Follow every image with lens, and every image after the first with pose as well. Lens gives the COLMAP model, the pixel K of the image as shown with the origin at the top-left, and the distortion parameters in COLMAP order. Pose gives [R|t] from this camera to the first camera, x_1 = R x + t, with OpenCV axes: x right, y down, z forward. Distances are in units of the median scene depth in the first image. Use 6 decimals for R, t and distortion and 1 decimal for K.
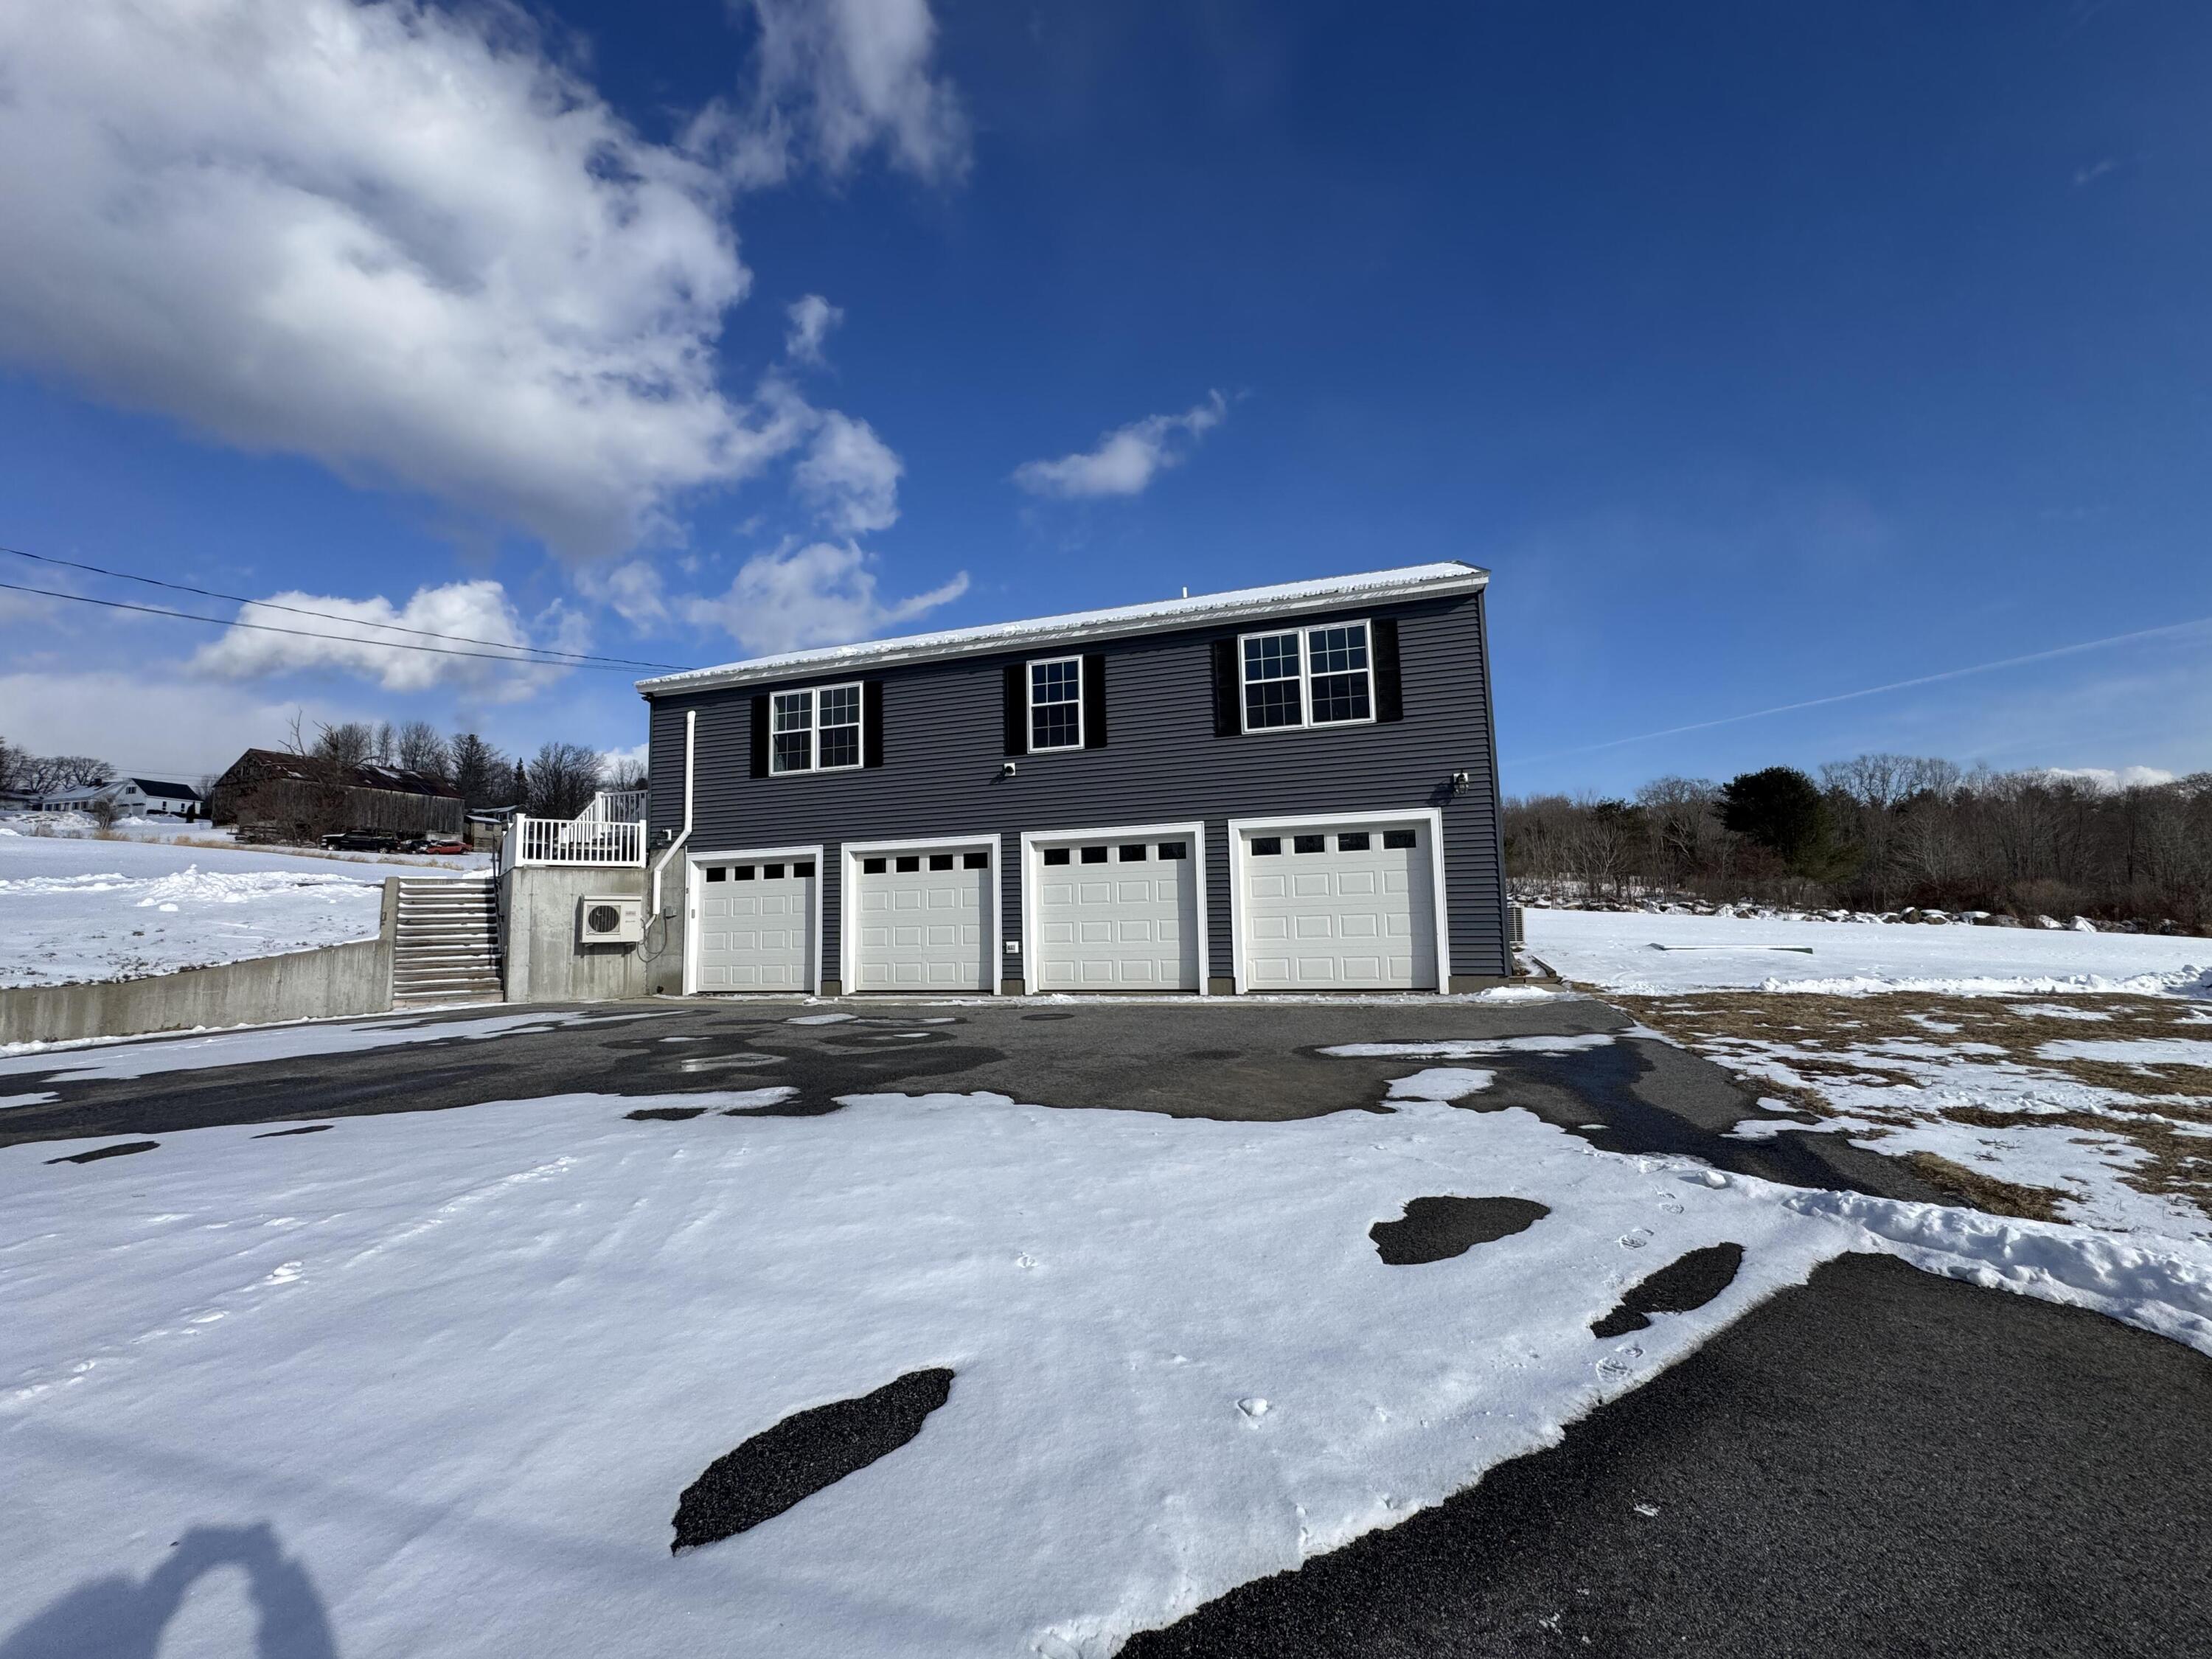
lens RADIAL K [[954.0, 0, 1105.6], [0, 954.0, 812.7], [0, 0, 1]] dist [-0.007573, -0.000717]
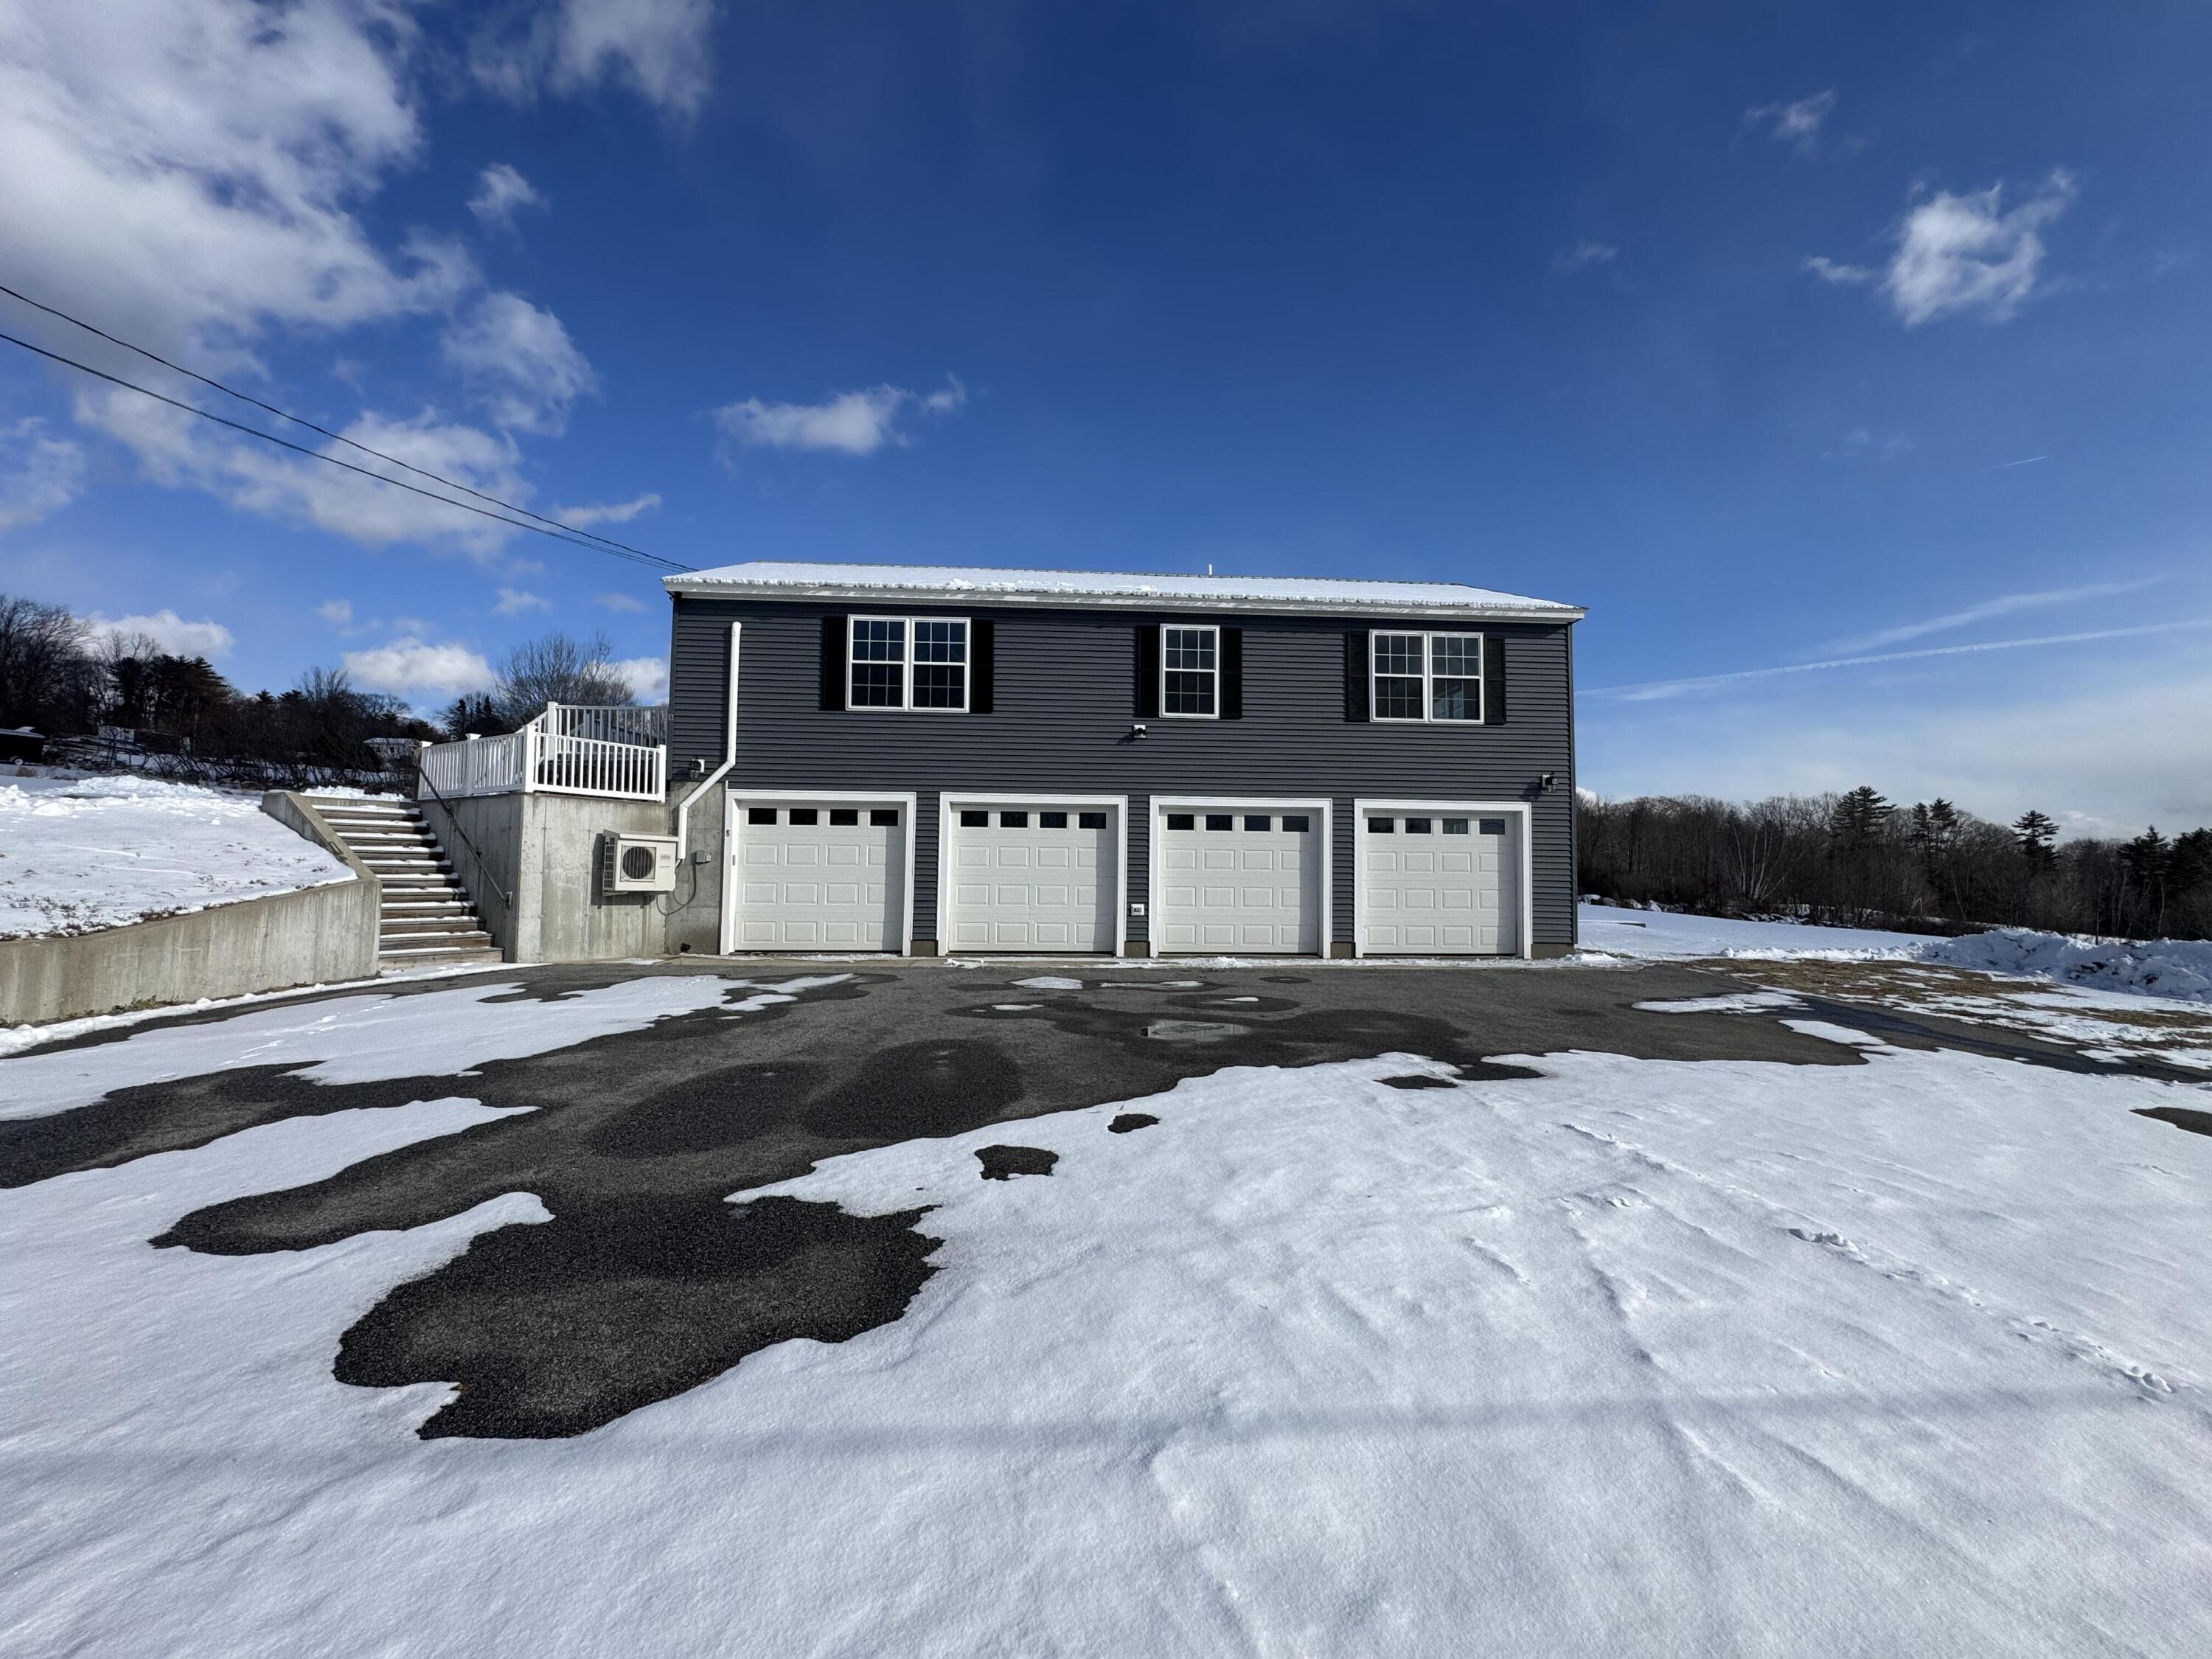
lens RADIAL K [[890.4, 0, 1005.9], [0, 890.4, 828.8], [0, 0, 1]] dist [0.000954, 0.000053]
pose [[0.922072, 0.060003, 0.382340, -0.534343], [-0.077887, 0.996466, 0.031455, 0.034757], [-0.379101, -0.058783, 0.923486, 0.177715]]
